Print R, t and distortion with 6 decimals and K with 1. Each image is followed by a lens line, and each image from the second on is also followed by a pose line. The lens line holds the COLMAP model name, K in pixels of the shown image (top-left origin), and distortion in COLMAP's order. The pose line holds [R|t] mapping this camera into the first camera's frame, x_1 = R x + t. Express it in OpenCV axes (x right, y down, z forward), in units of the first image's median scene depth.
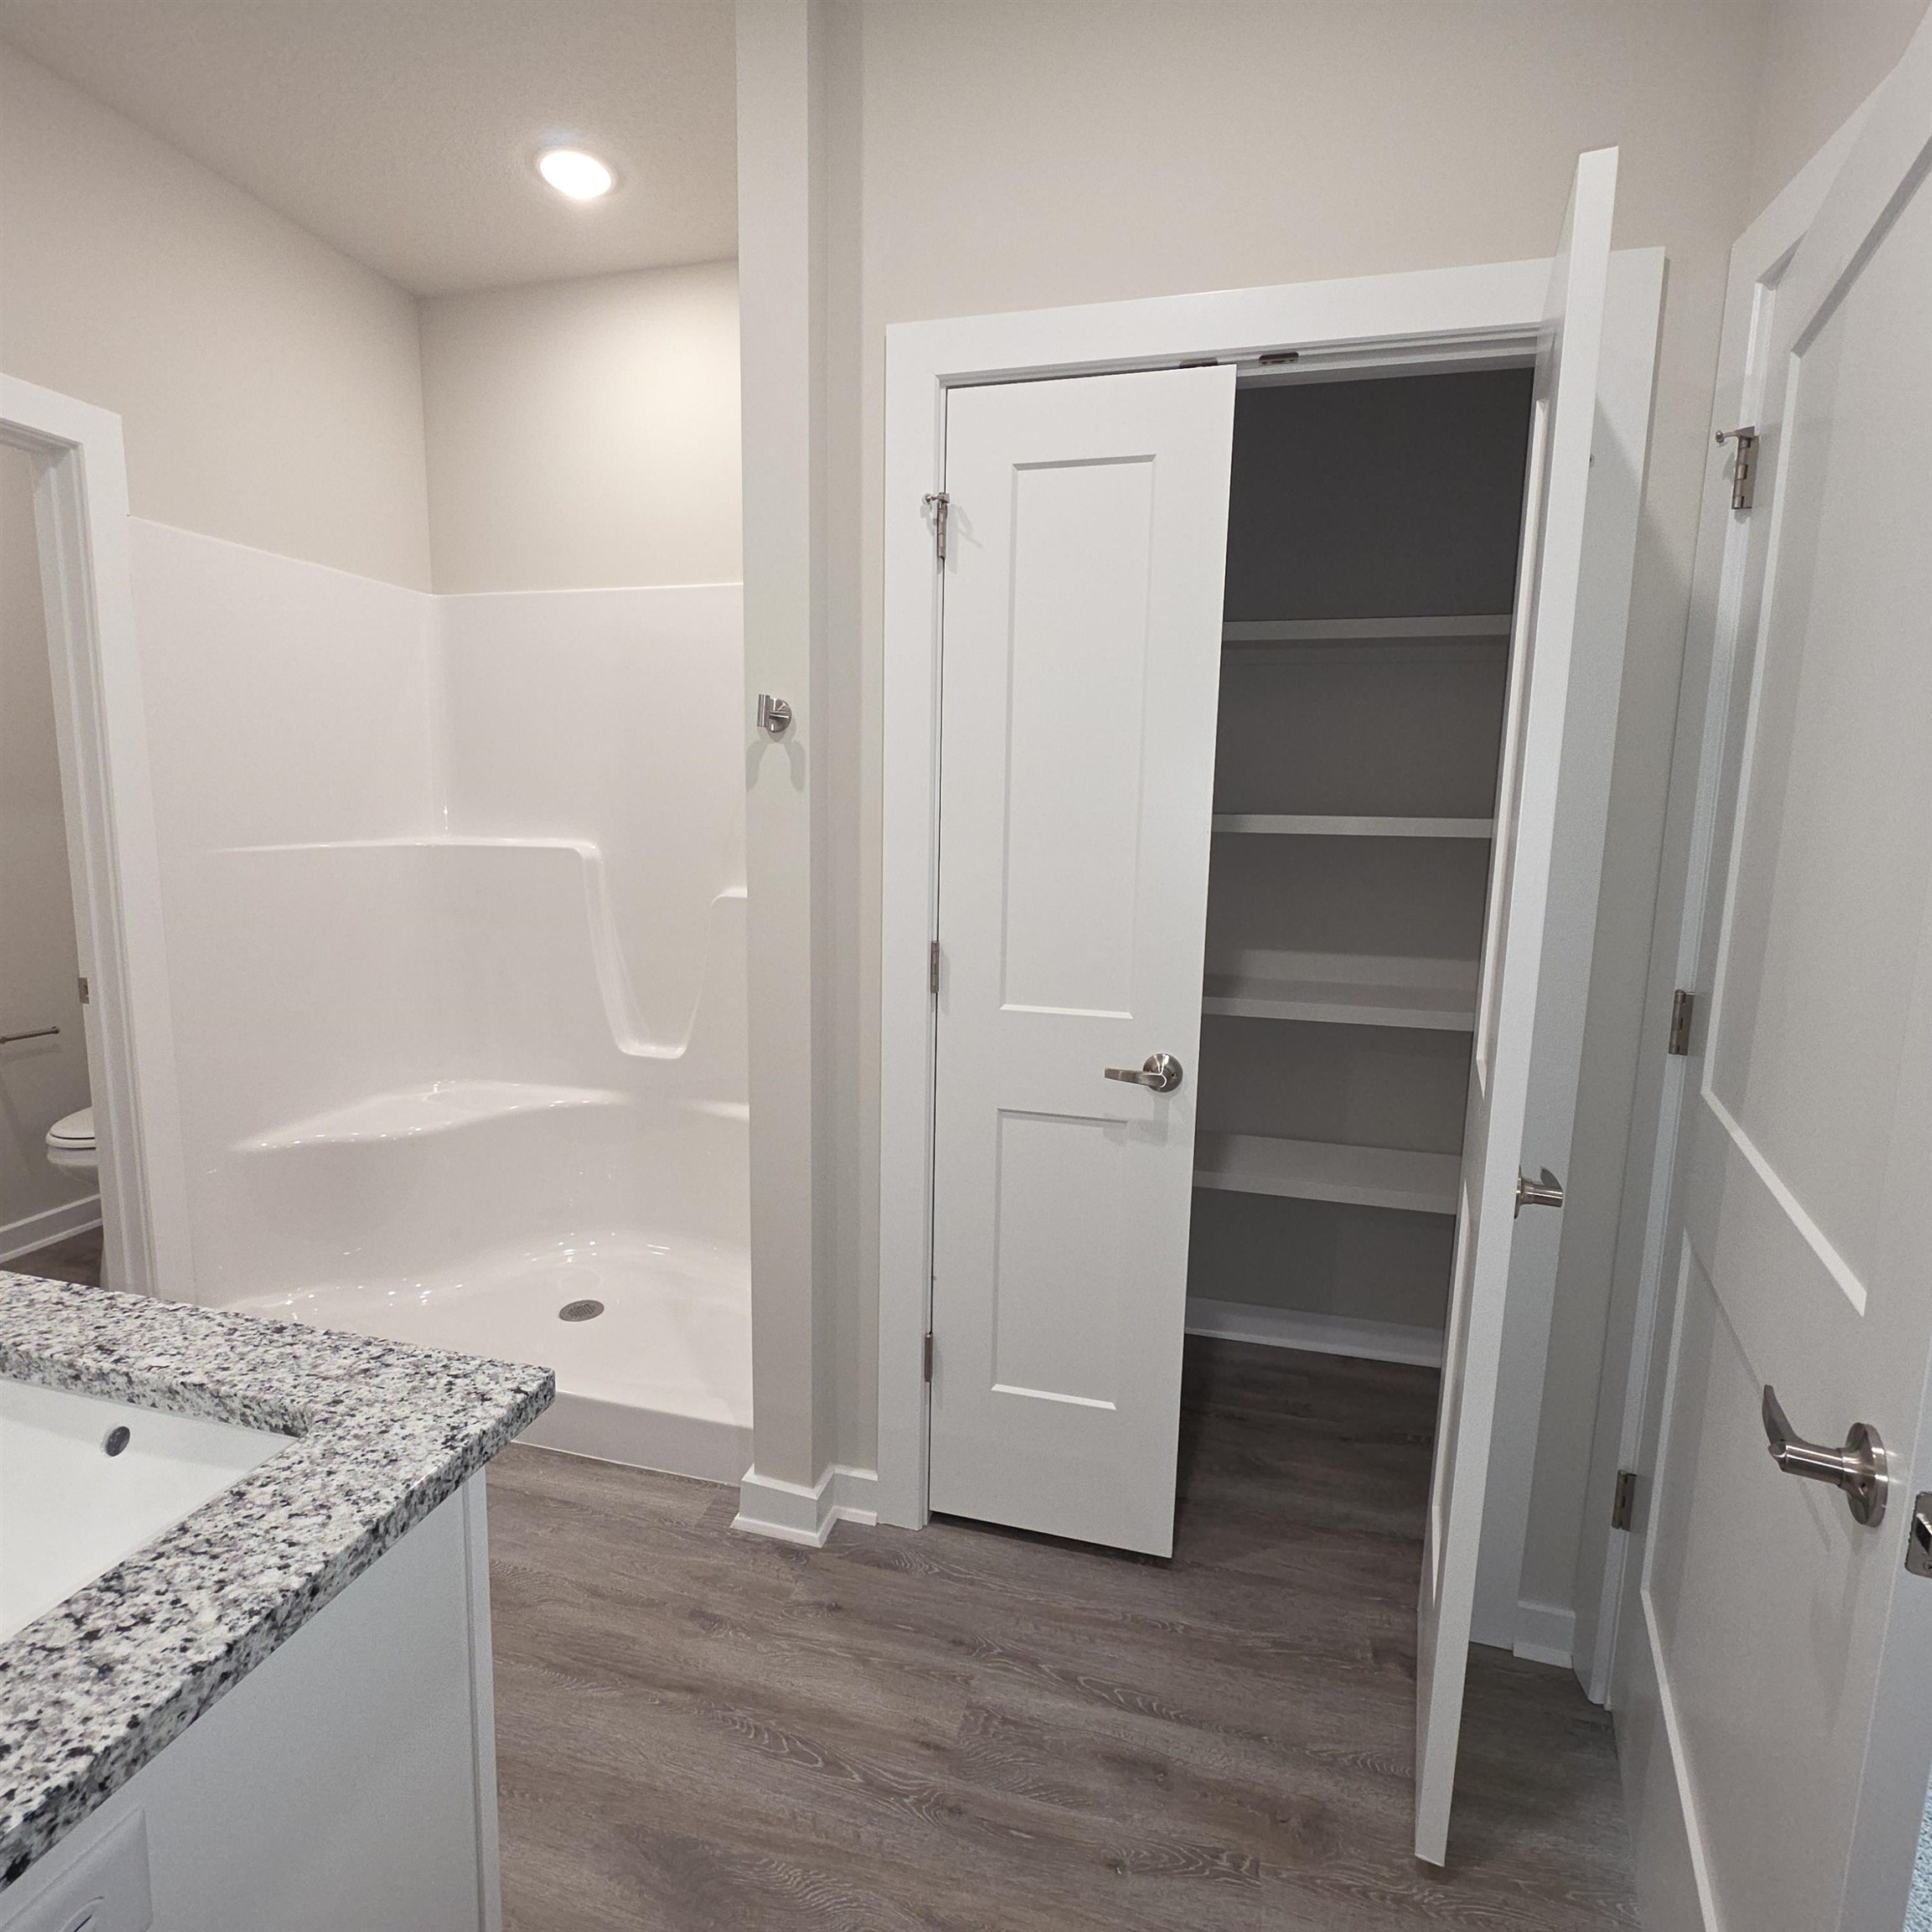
lens RADIAL K [[1022.5, 0, 966.0], [0, 1022.5, 966.0], [0, 0, 1]] dist [-0.000724, 0.000934]
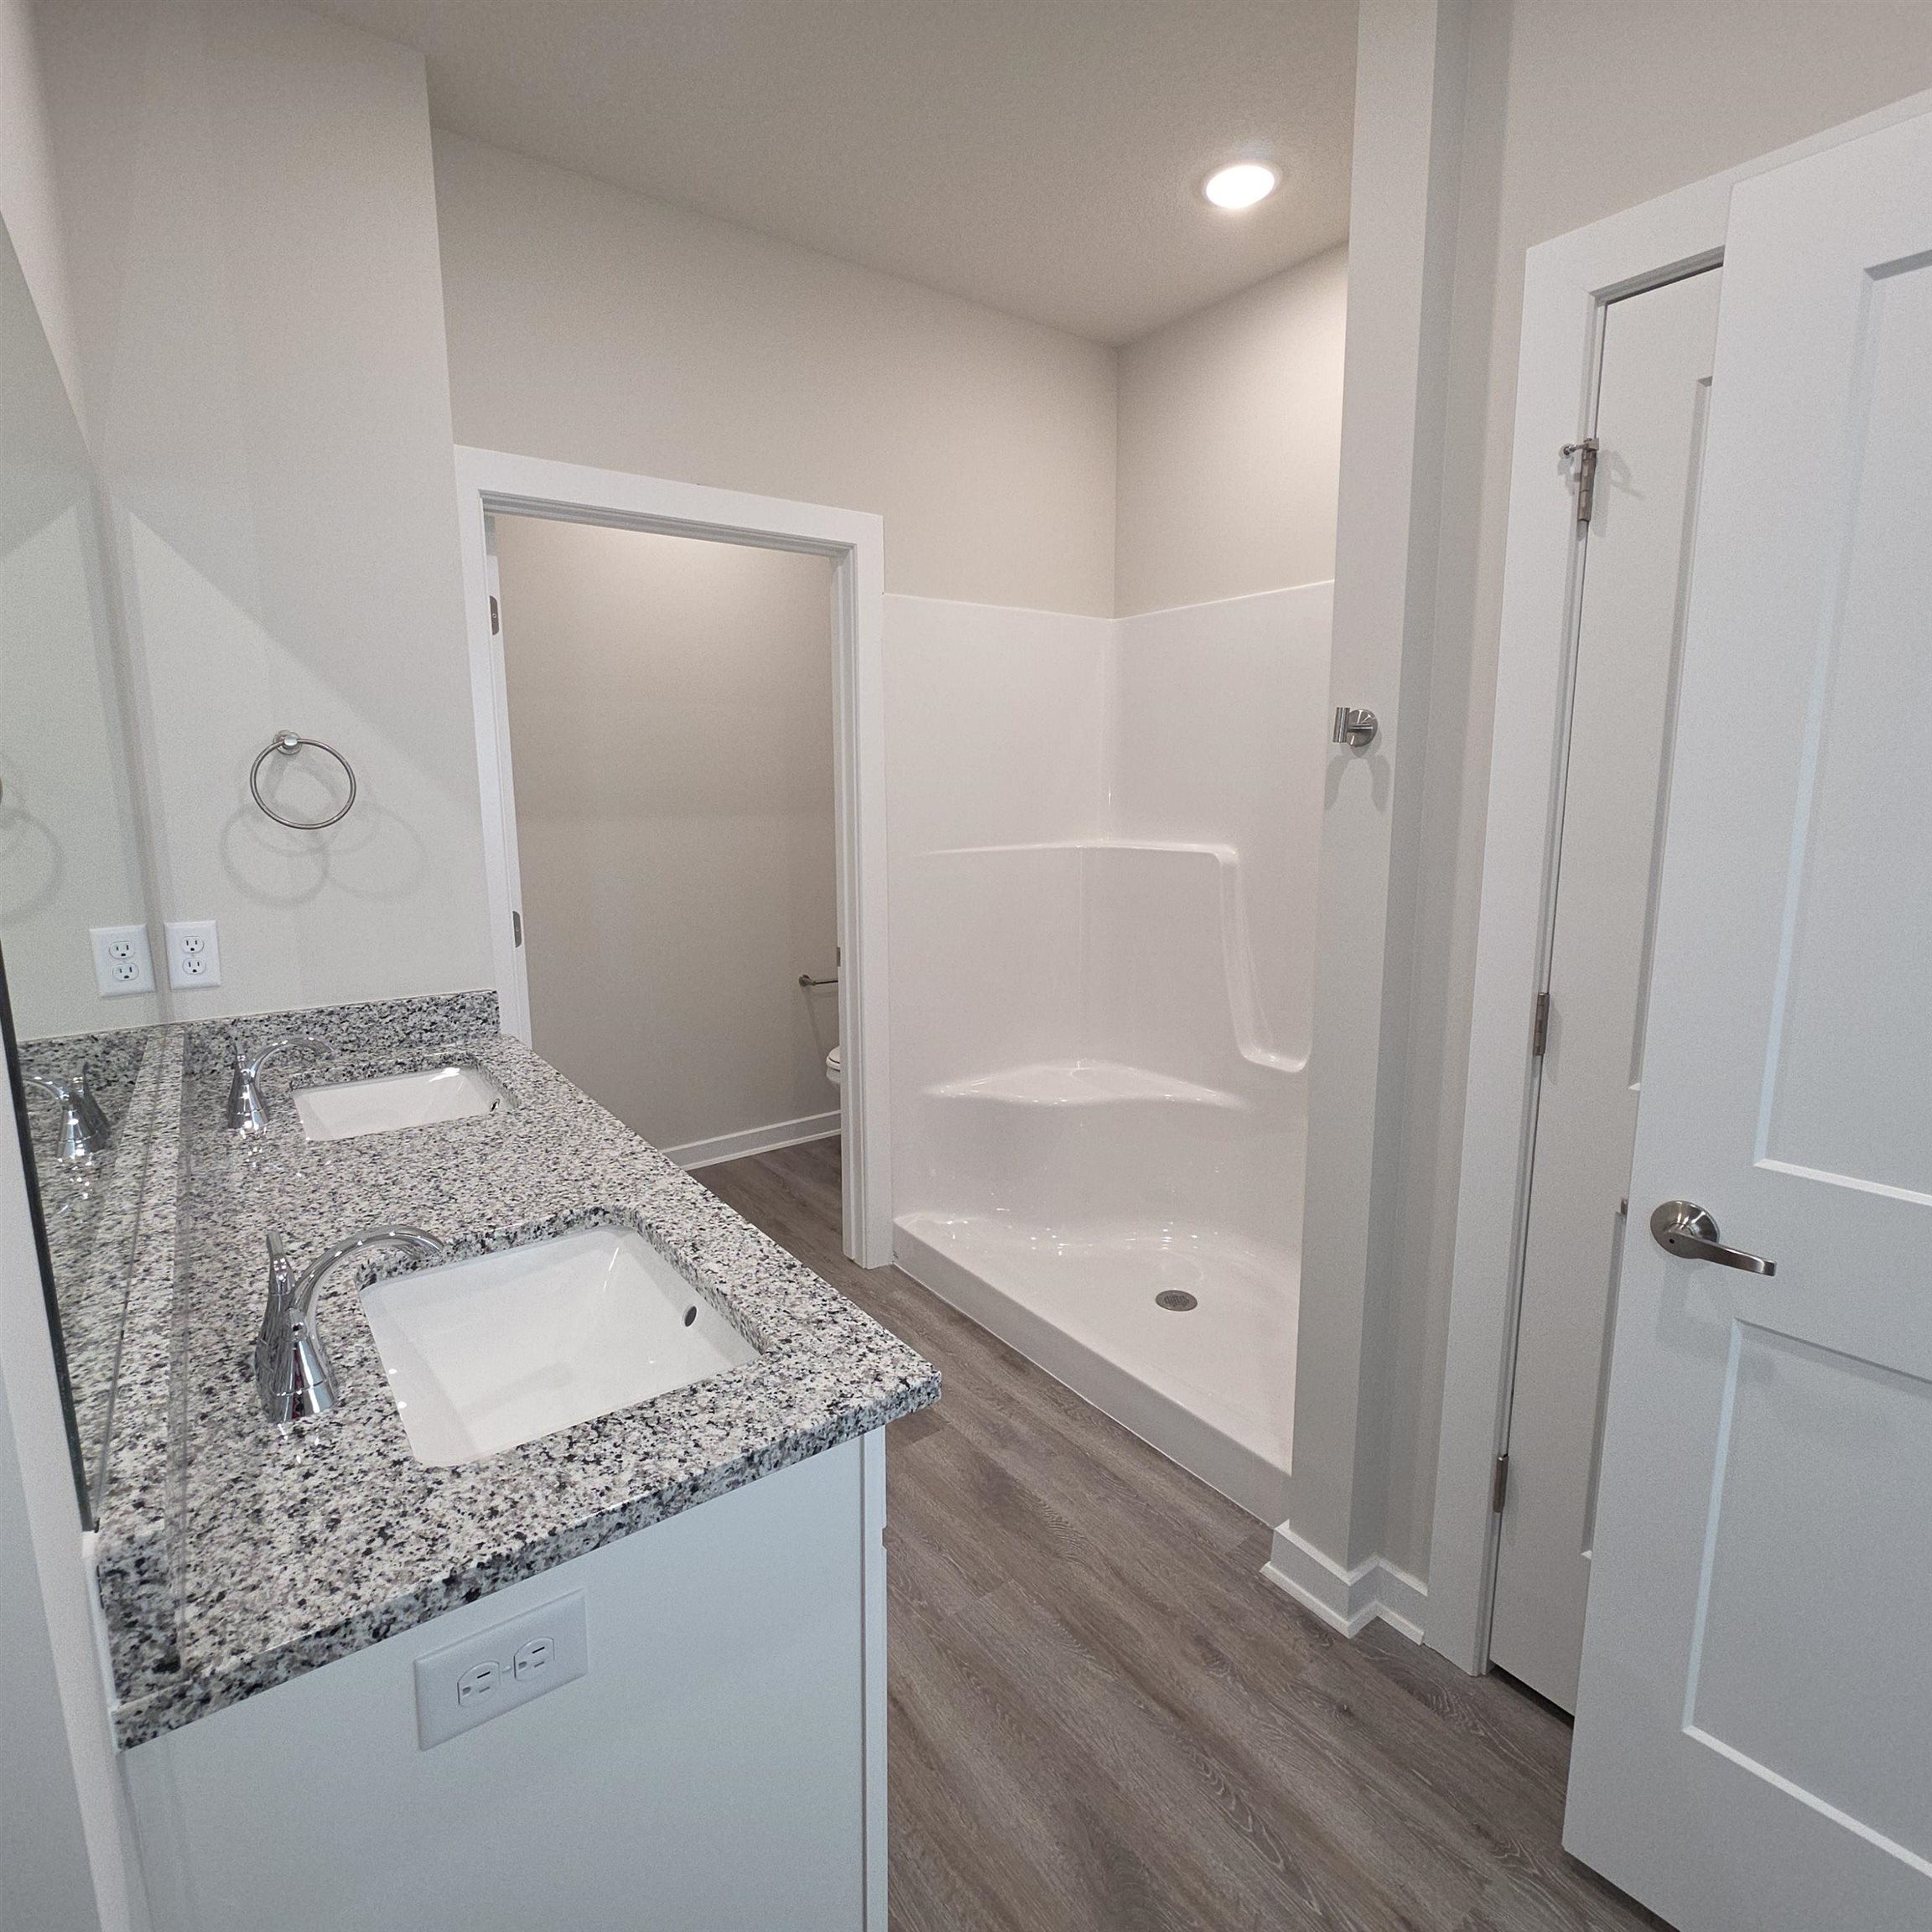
lens RADIAL K [[1038.1, 0, 966.0], [0, 1038.1, 966.0], [0, 0, 1]] dist [-0.002202, 0.000819]
pose [[0.773409, 0.092243, -0.627160, 0.148779], [-0.082759, 0.995581, 0.044373, -0.049781], [0.628481, 0.017585, 0.777626, 0.073599]]
